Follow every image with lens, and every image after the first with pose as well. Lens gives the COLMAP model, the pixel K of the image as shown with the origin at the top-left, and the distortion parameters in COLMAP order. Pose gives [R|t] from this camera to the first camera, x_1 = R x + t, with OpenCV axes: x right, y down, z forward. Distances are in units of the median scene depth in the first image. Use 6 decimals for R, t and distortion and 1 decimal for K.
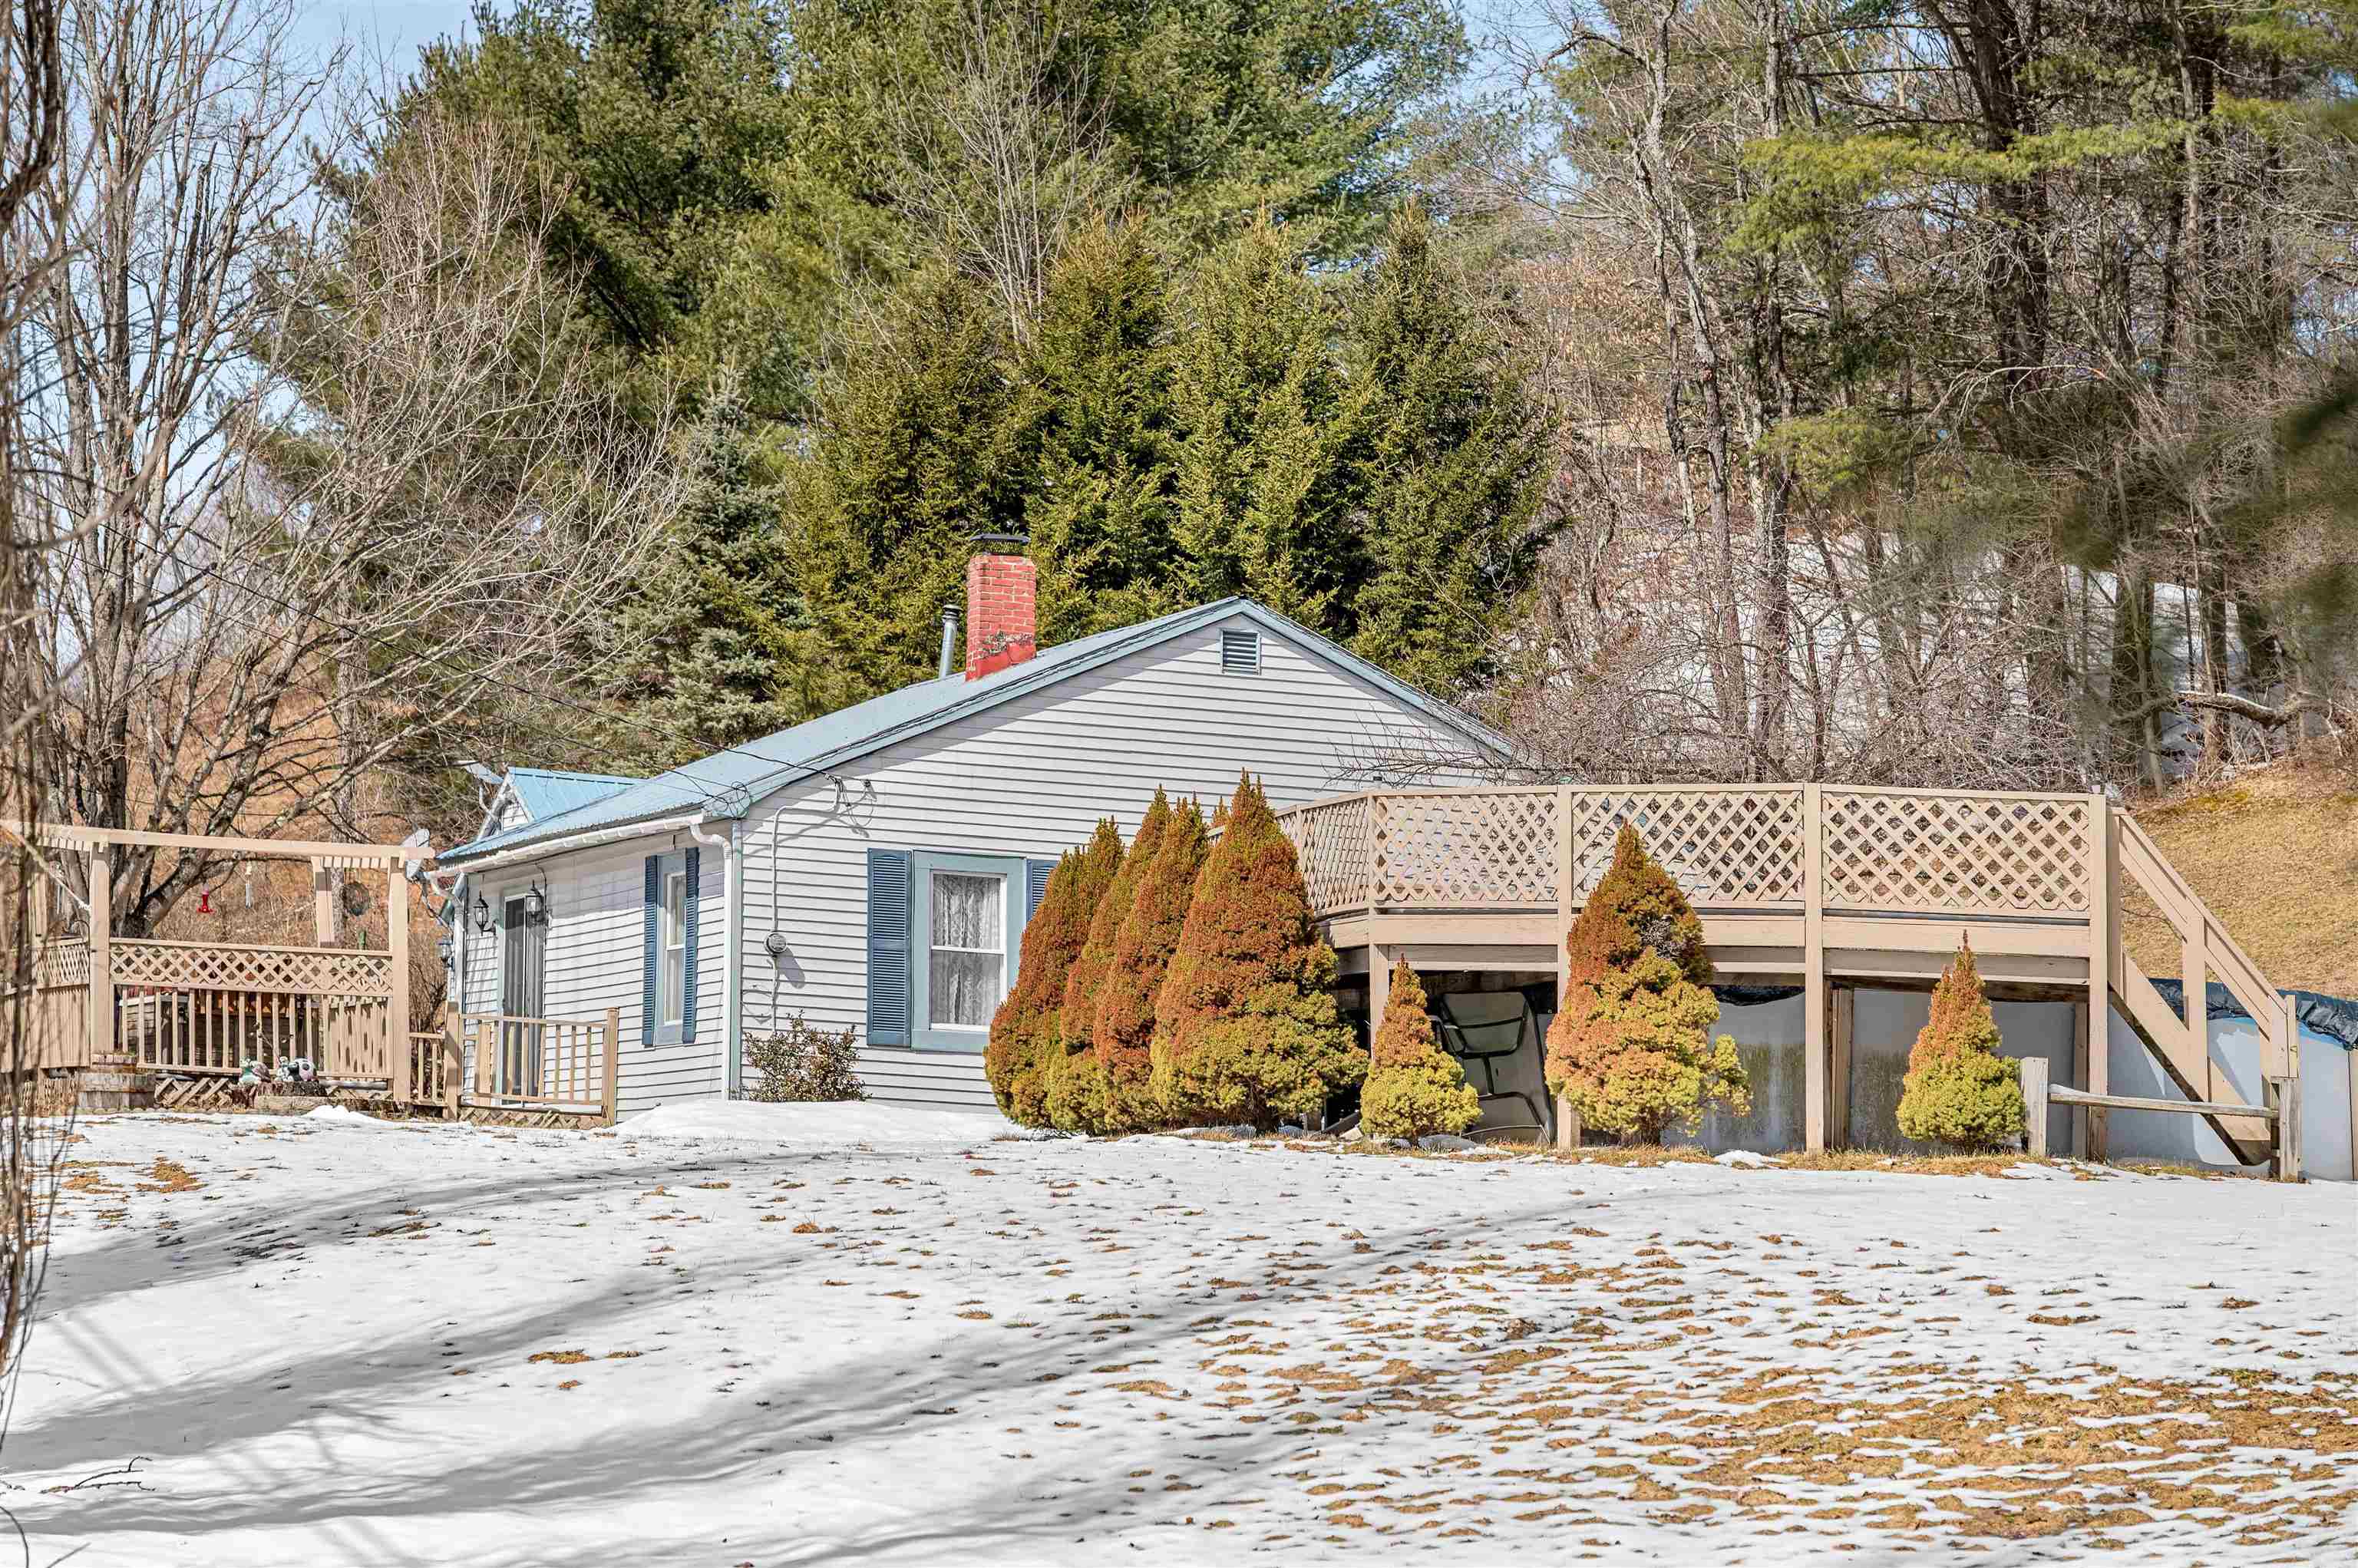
lens RADIAL K [[6323.2, 0, 1180.9], [0, 6323.2, 784.3], [0, 0, 1]] dist [0.063530, 0.000000]
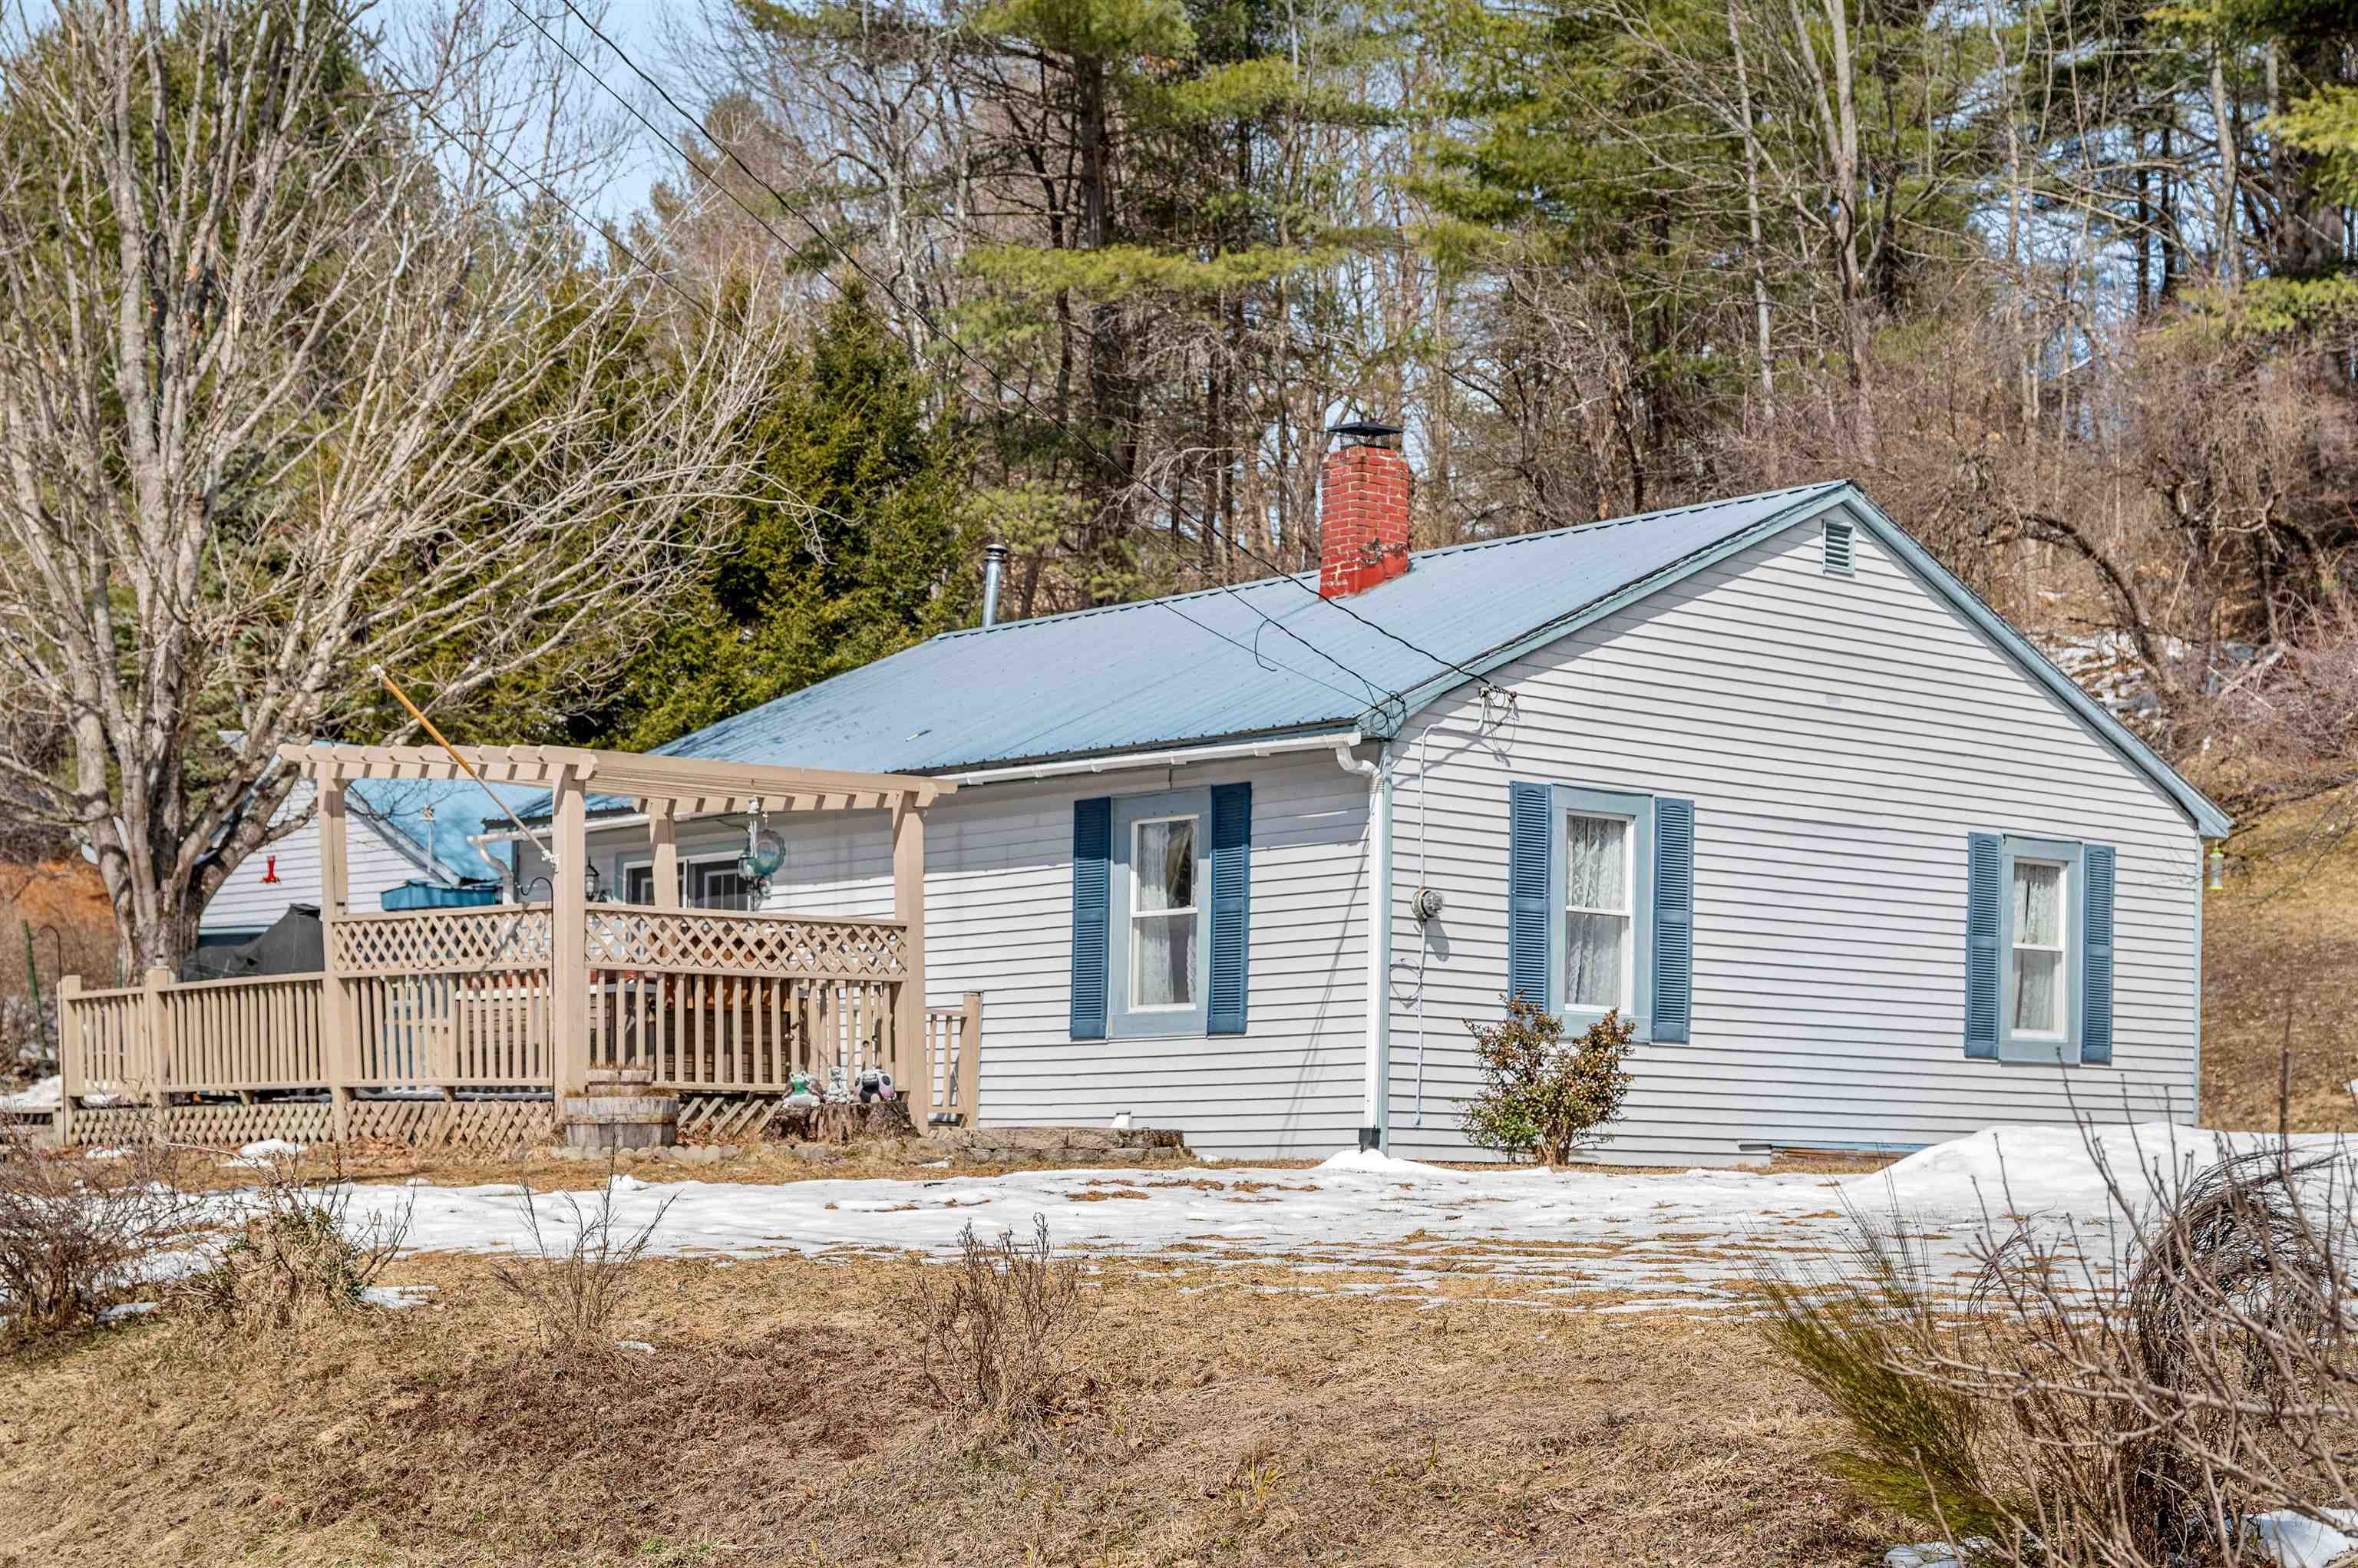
lens RADIAL K [[3861.5, 0, 1175.3], [0, 3861.5, 789.0], [0, 0, 1]] dist [0.040884, 0.000000]
pose [[0.935563, 0.003396, 0.353144, -0.255800], [0.000628, 0.999936, -0.011278, 0.016456], [-0.353160, 0.010773, 0.935501, 0.570099]]
